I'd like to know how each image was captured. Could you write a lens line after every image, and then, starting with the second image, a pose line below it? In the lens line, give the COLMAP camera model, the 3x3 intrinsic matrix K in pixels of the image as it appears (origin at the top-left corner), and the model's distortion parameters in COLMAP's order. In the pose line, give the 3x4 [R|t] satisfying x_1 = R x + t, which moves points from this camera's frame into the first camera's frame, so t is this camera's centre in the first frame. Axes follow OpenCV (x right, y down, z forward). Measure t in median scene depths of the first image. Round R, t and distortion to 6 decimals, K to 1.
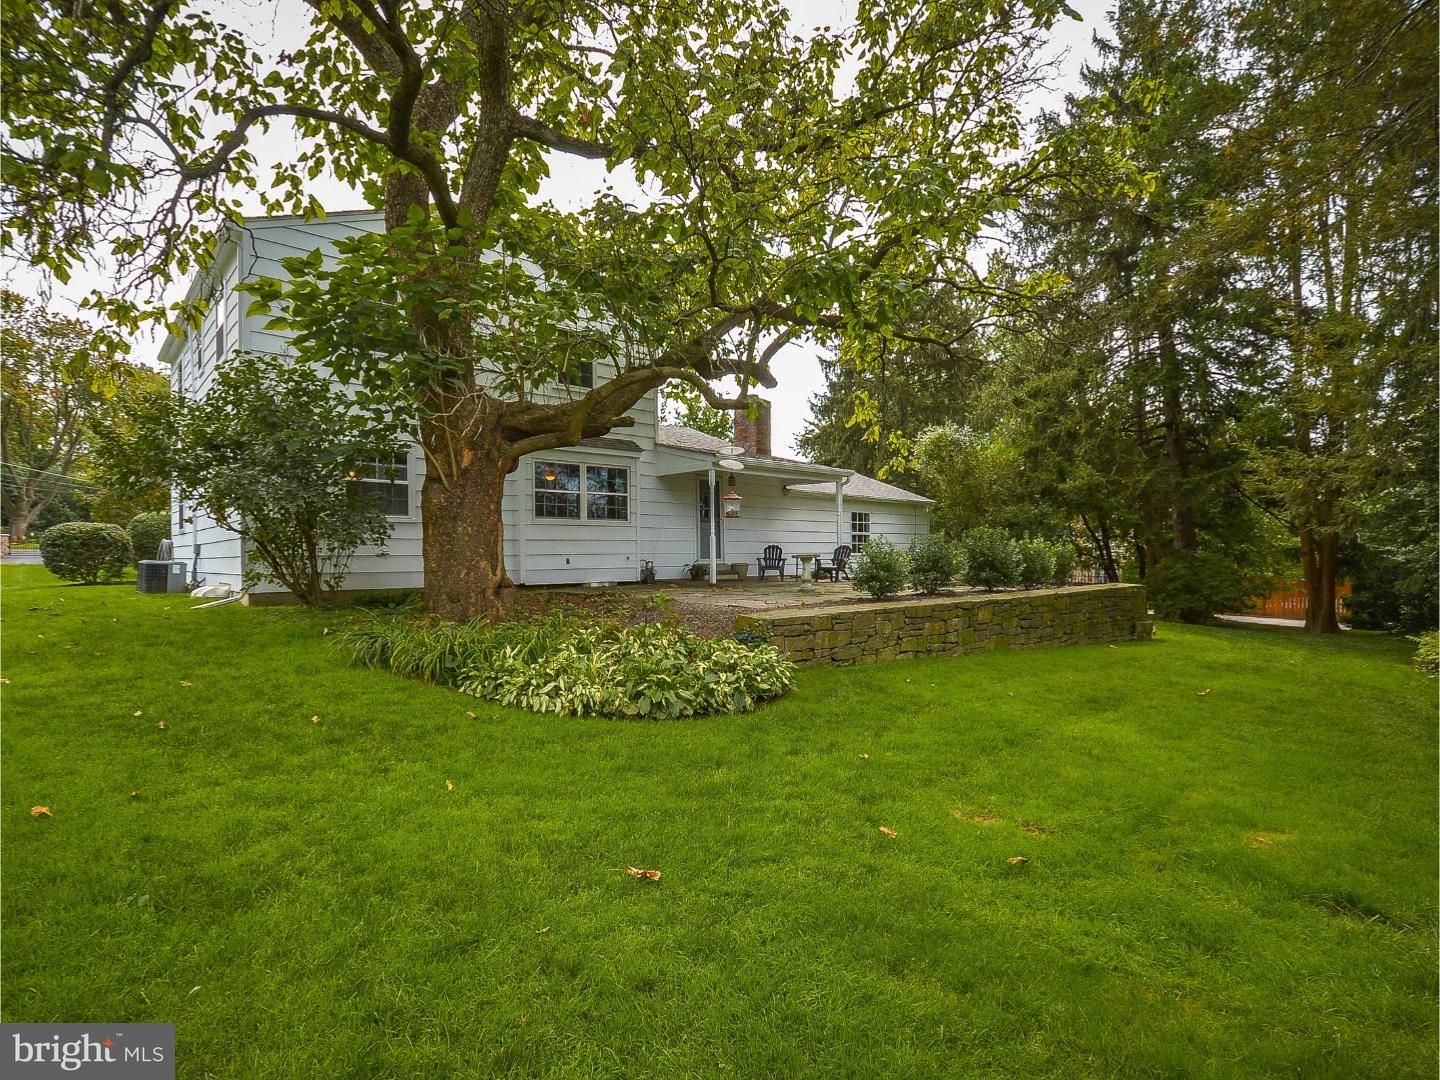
lens RADIAL K [[758.8, 0, 728.8], [0, 758.8, 537.9], [0, 0, 1]] dist [-0.002917, -0.000966]
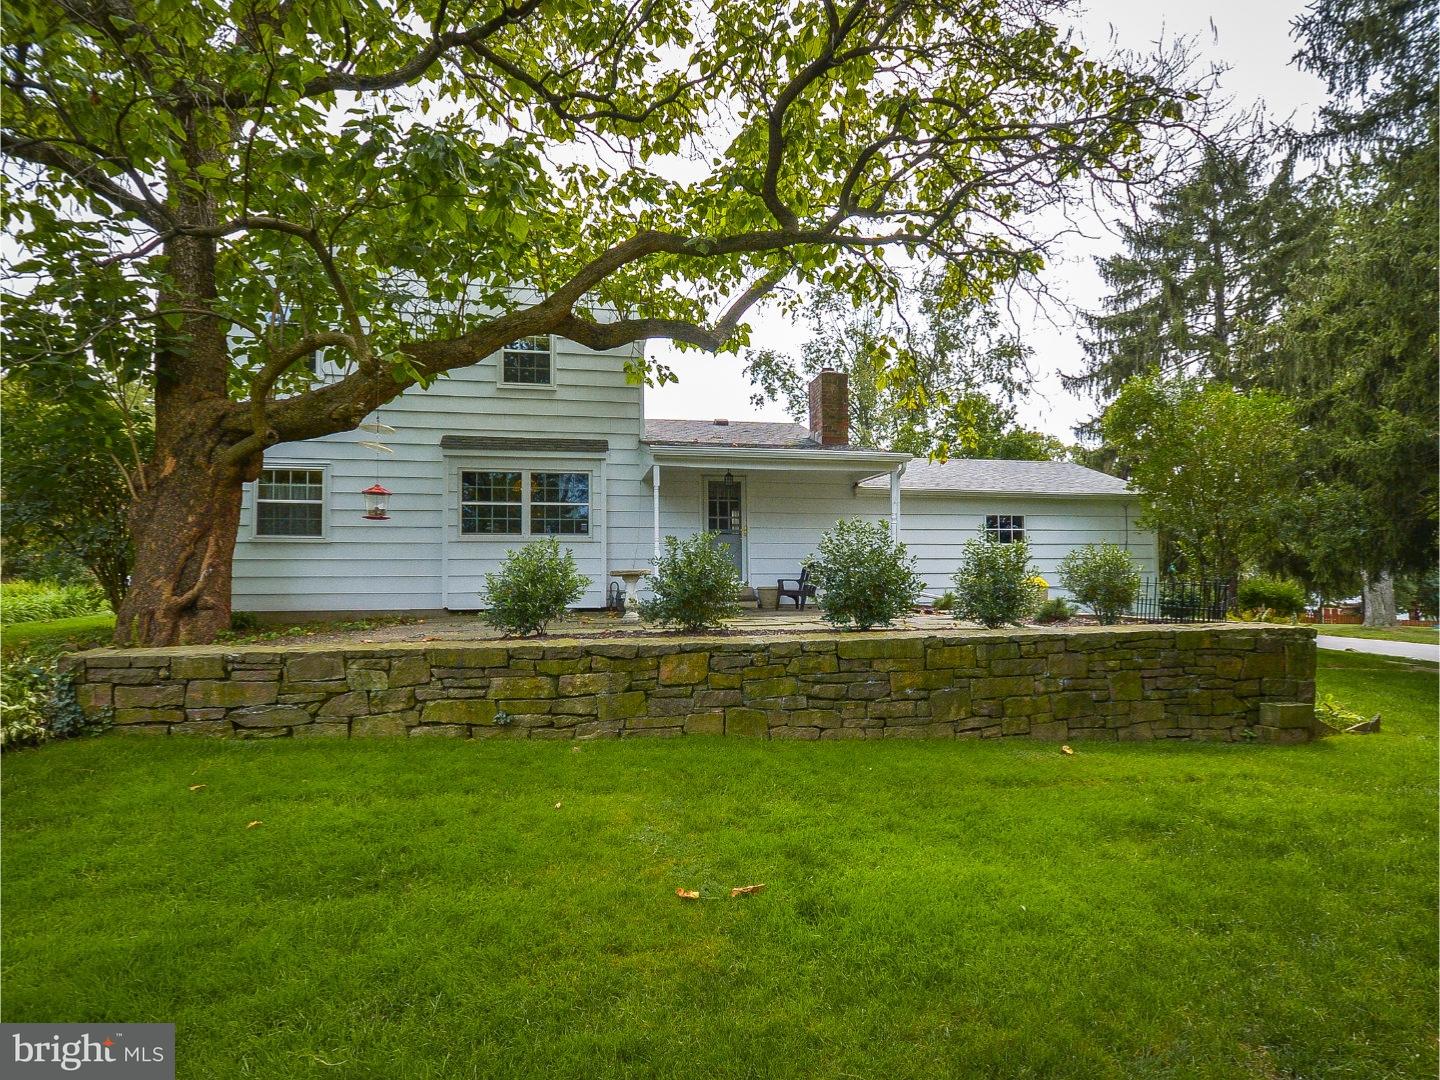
lens RADIAL K [[758.8, 0, 728.8], [0, 758.8, 537.9], [0, 0, 1]] dist [-0.002917, -0.000966]
pose [[0.853537, -0.034010, -0.519921, 0.473709], [0.014027, 0.999006, -0.042321, 0.020432], [0.520843, 0.028829, 0.853165, 0.384106]]
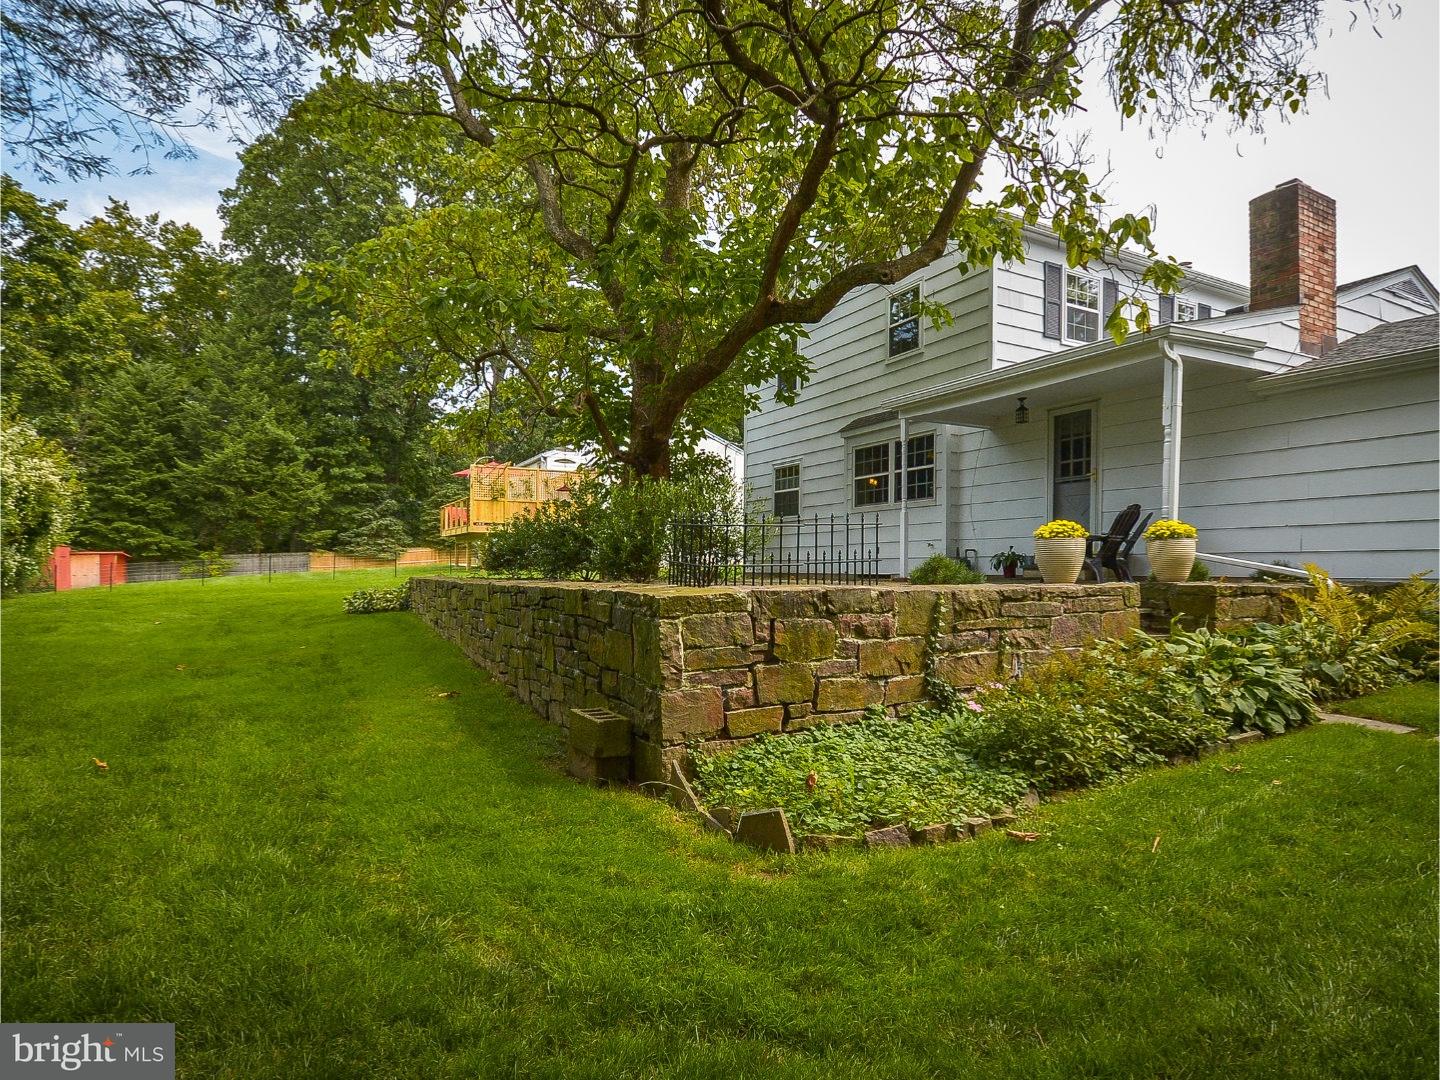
lens RADIAL K [[758.8, 0, 728.8], [0, 758.8, 537.9], [0, 0, 1]] dist [-0.002917, -0.000966]
pose [[-0.203847, -0.037446, -0.978286, 0.739321], [0.013903, 0.999057, -0.041138, 0.052838], [0.978904, -0.021987, -0.203134, 1.013763]]
